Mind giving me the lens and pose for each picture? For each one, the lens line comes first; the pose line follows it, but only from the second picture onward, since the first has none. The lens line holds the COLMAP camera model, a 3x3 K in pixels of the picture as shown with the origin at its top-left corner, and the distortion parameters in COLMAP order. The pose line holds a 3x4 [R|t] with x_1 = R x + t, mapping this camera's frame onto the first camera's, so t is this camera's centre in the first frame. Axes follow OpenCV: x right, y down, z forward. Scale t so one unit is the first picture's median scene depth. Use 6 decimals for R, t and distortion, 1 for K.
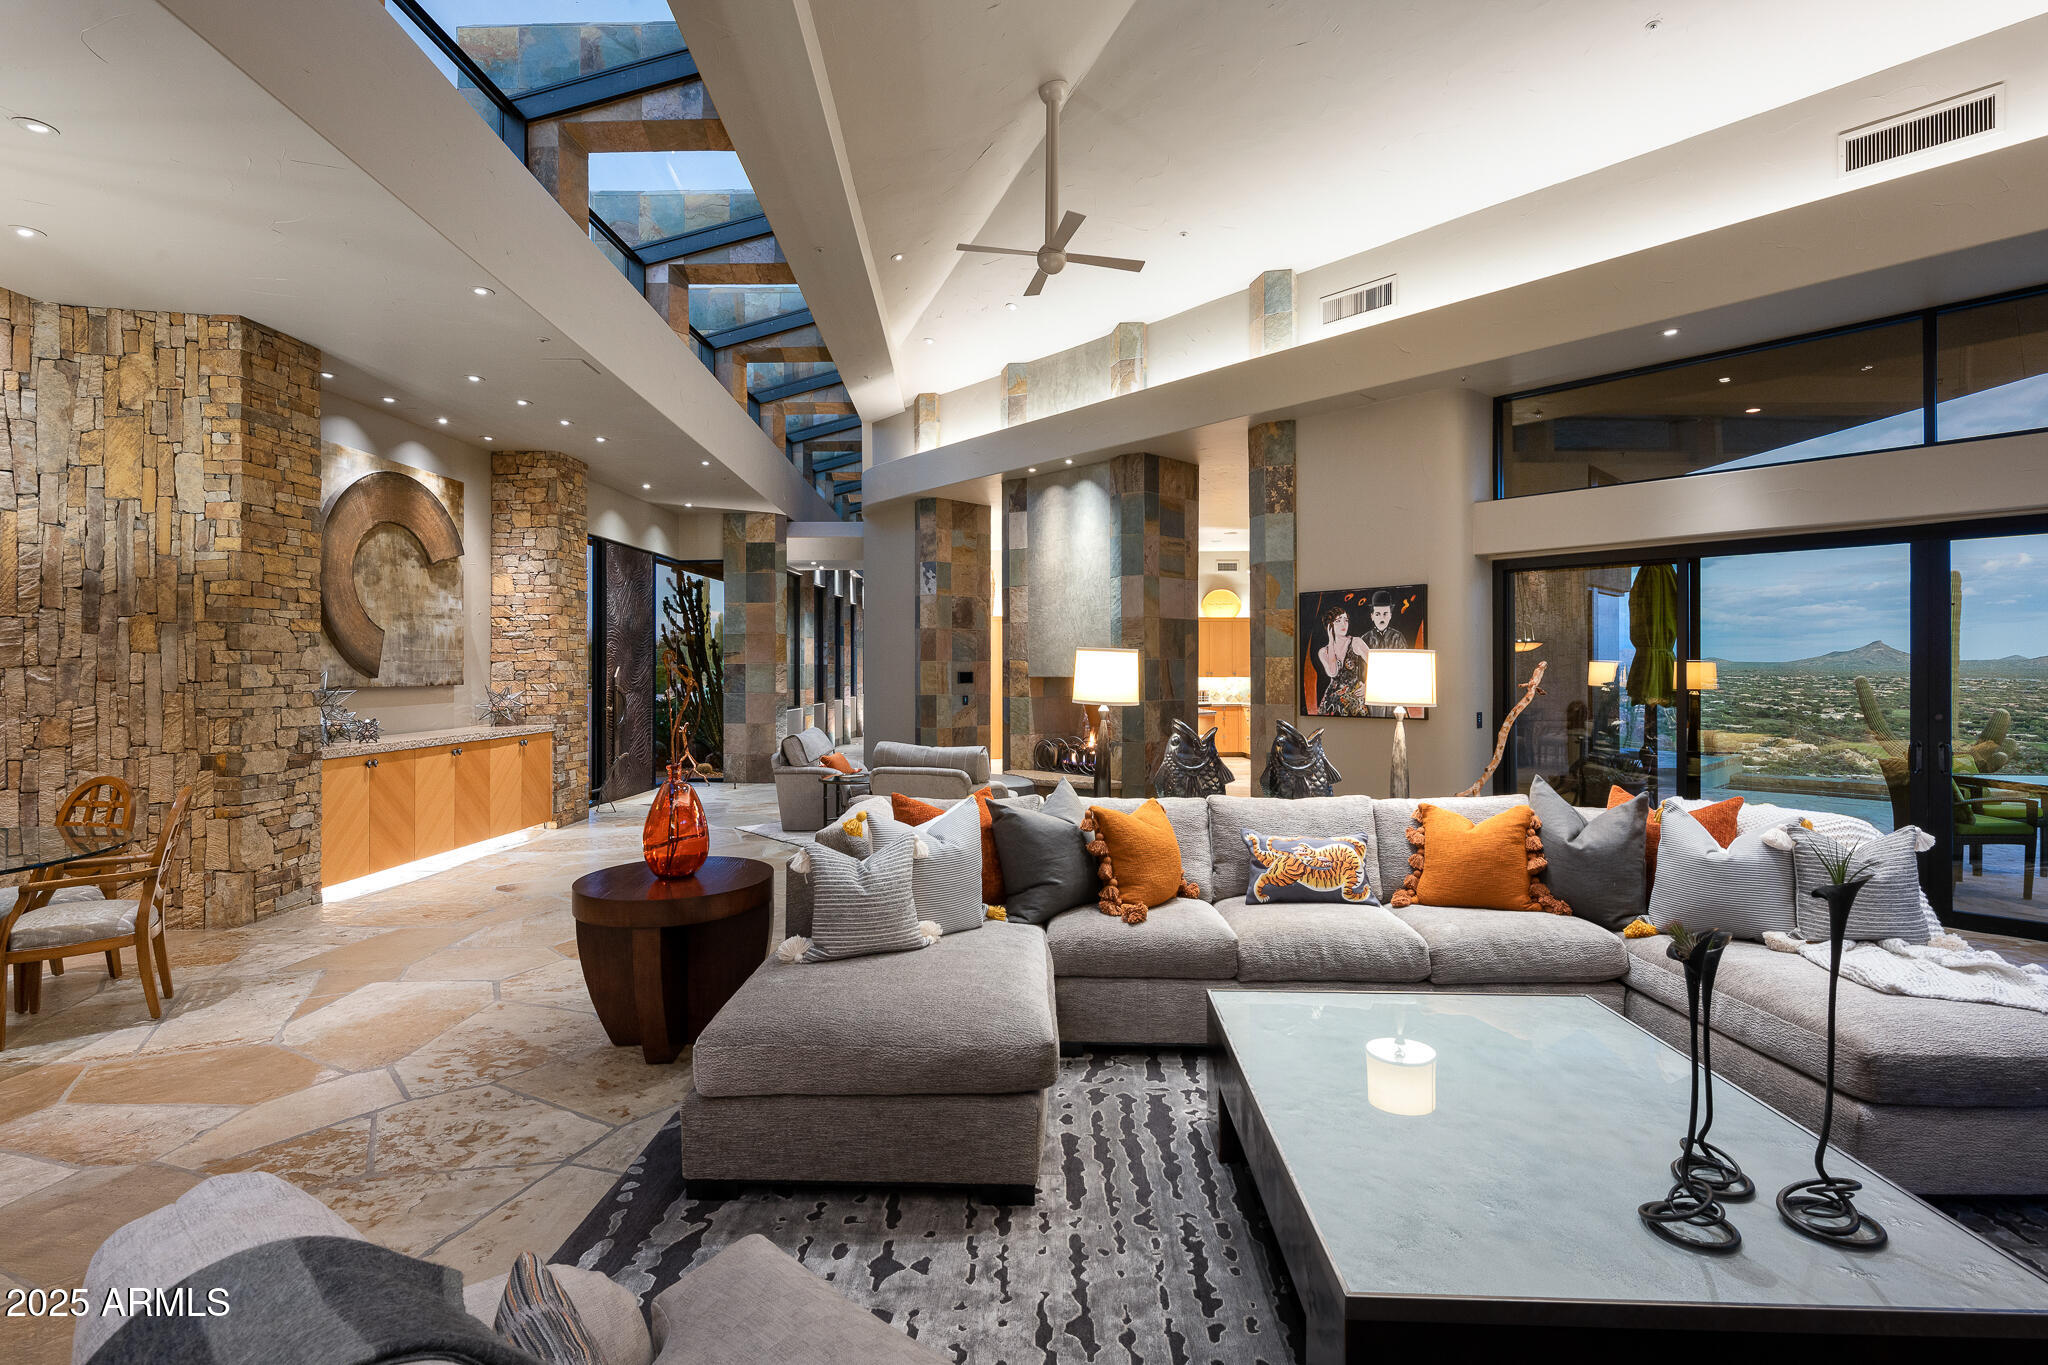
lens RADIAL K [[944.4, 0, 1031.7], [0, 944.4, 673.8], [0, 0, 1]] dist [0.002462, -0.000351]
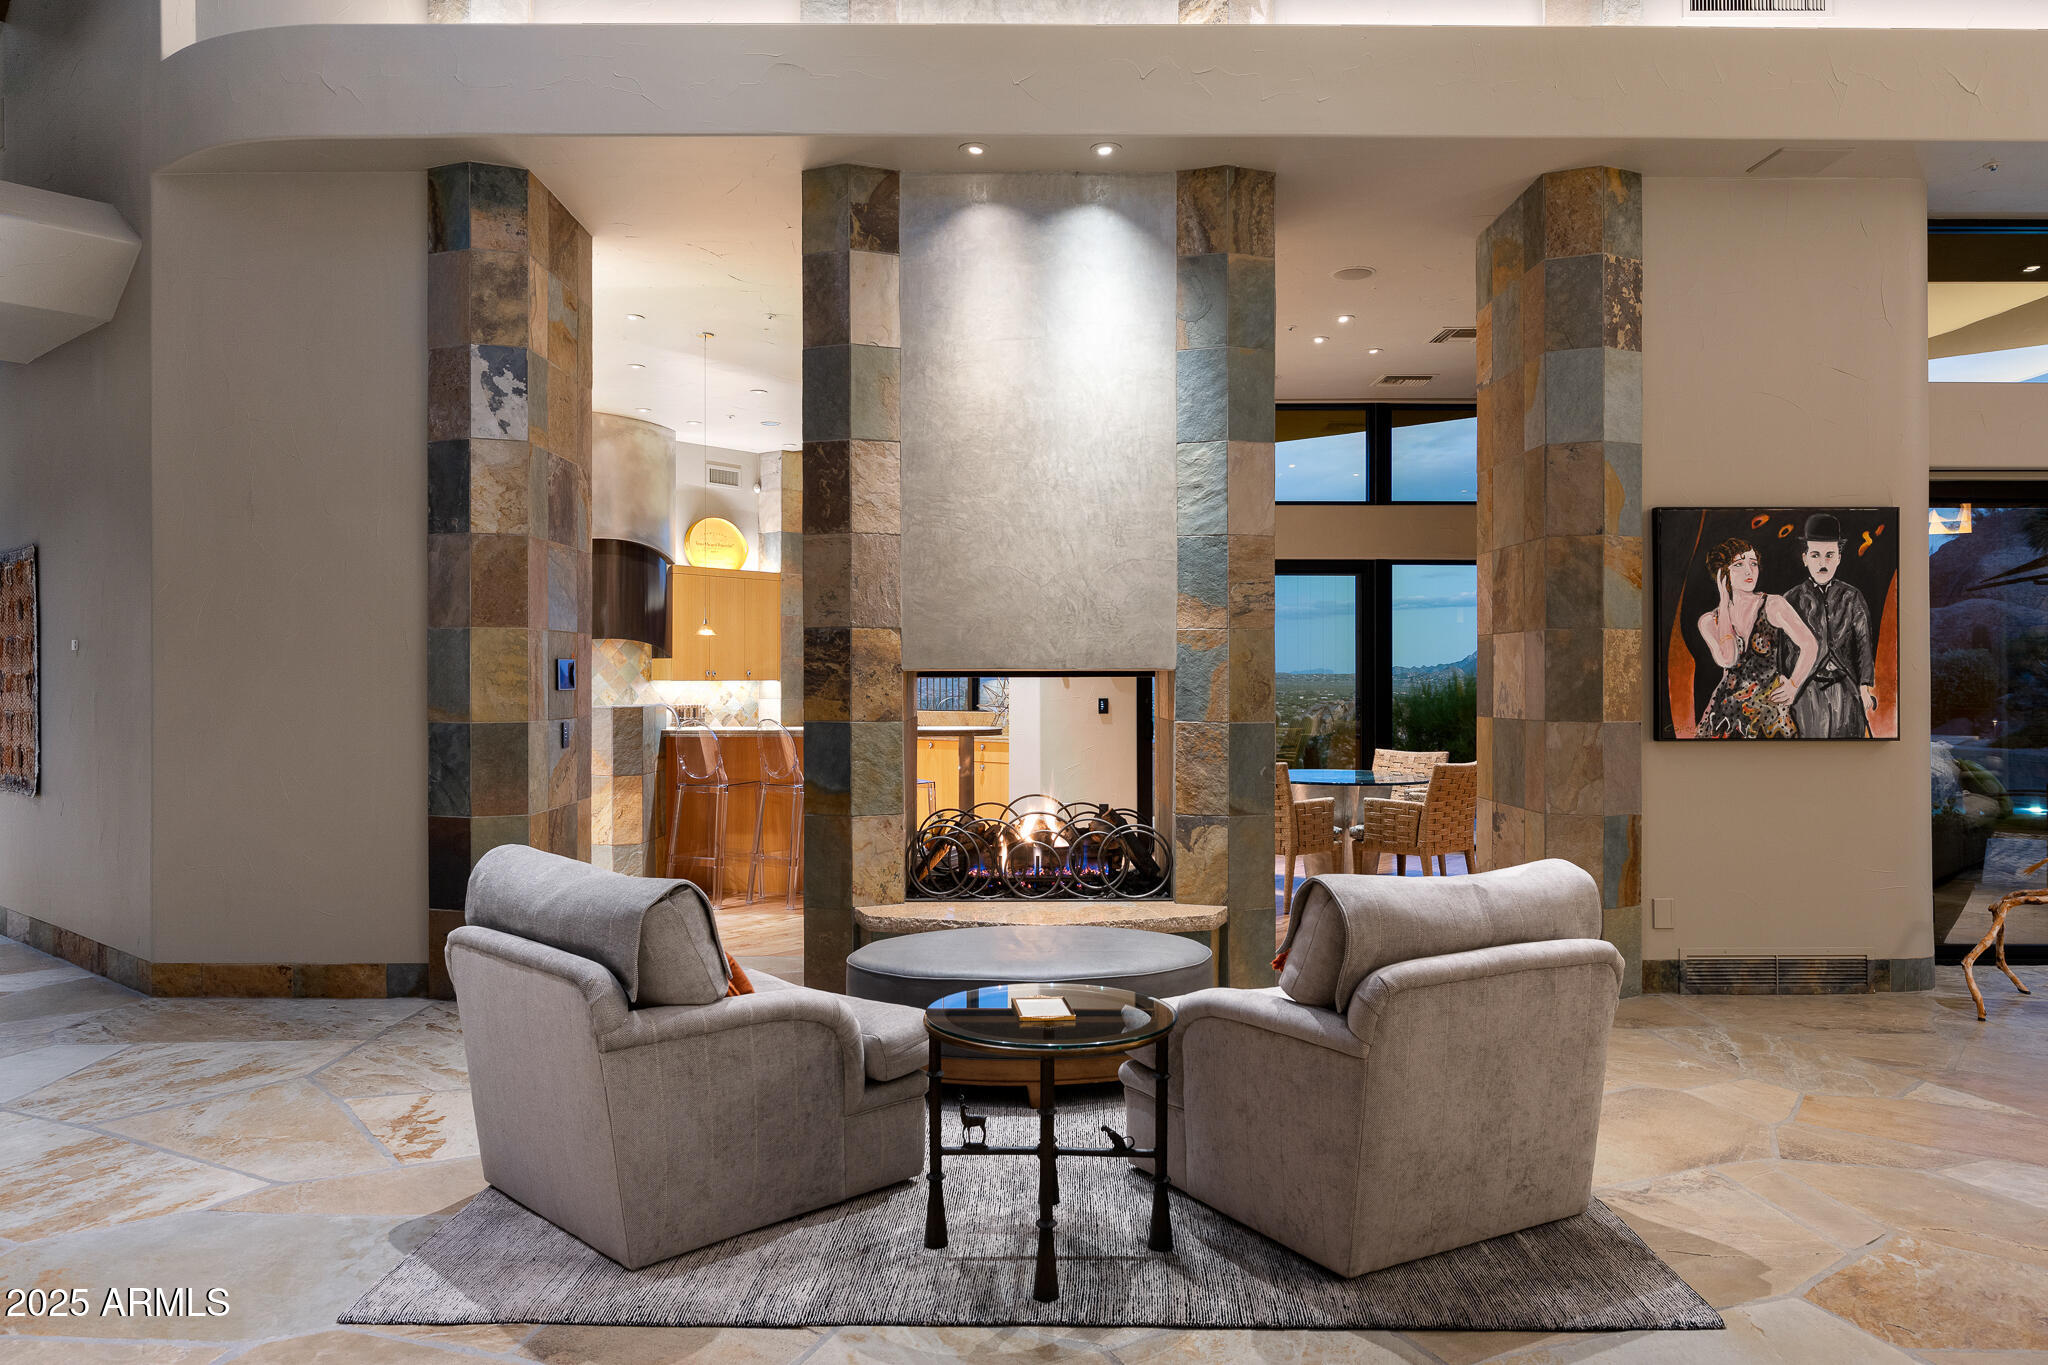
lens RADIAL K [[1308.0, 0, 1024.1], [0, 1308.0, 687.2], [0, 0, 1]] dist [-0.000736, -0.000327]
pose [[0.679979, -0.004552, 0.733217, -0.483553], [0.001523, 0.999987, 0.004796, 0.010131], [-0.733230, -0.002144, 0.679977, 0.754813]]
